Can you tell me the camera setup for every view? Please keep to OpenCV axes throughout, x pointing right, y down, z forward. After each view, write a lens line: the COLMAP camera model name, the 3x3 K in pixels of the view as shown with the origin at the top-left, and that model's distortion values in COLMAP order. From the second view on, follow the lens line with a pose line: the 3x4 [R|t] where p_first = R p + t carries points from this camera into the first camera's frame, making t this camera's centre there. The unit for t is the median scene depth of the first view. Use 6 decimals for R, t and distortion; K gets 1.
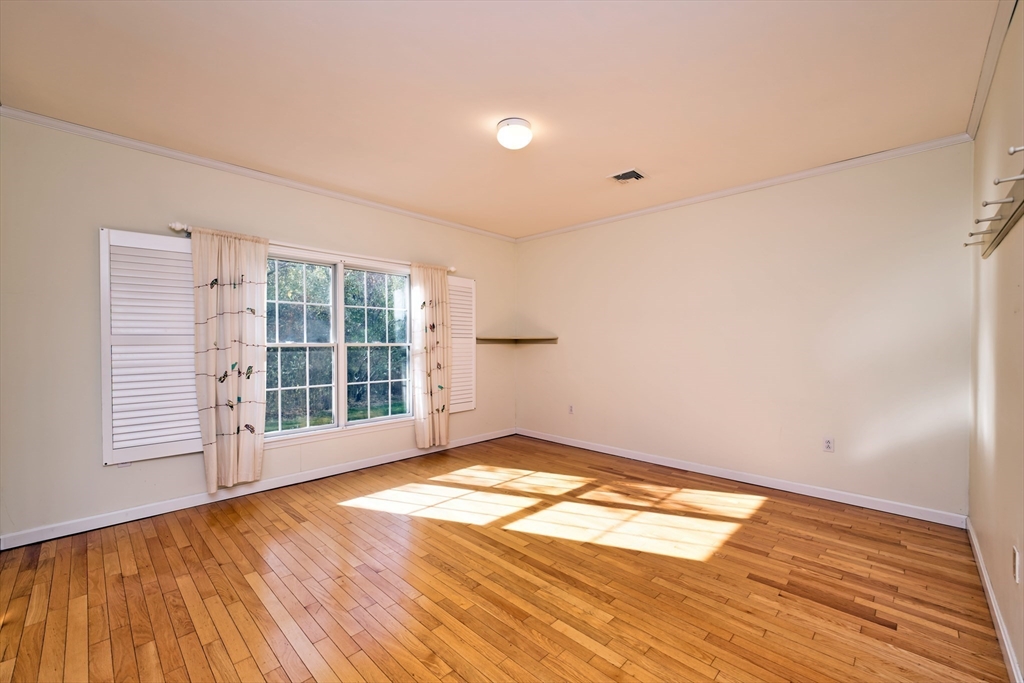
lens RADIAL K [[417.6, 0, 512.3], [0, 417.6, 344.4], [0, 0, 1]] dist [-0.000193, 0.000473]
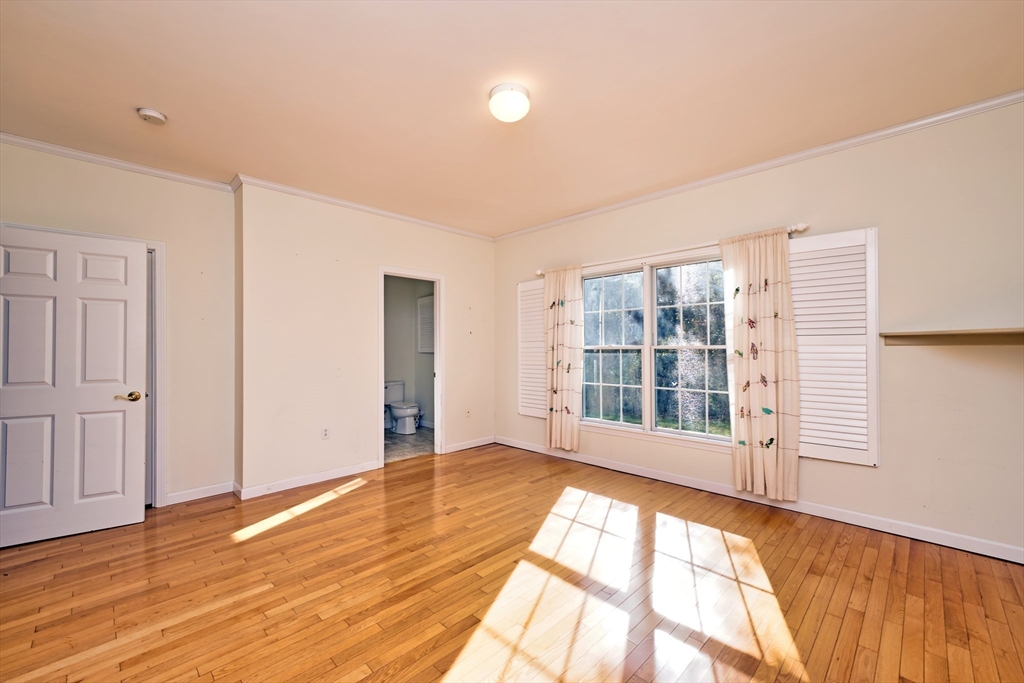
lens RADIAL K [[417.6, 0, 512.3], [0, 417.6, 344.4], [0, 0, 1]] dist [-0.000193, 0.000473]
pose [[-0.009673, -0.009784, -0.999905, 0.684930], [0.000839, 0.999952, -0.009793, 0.003625], [0.999953, -0.000934, -0.009665, 0.807397]]
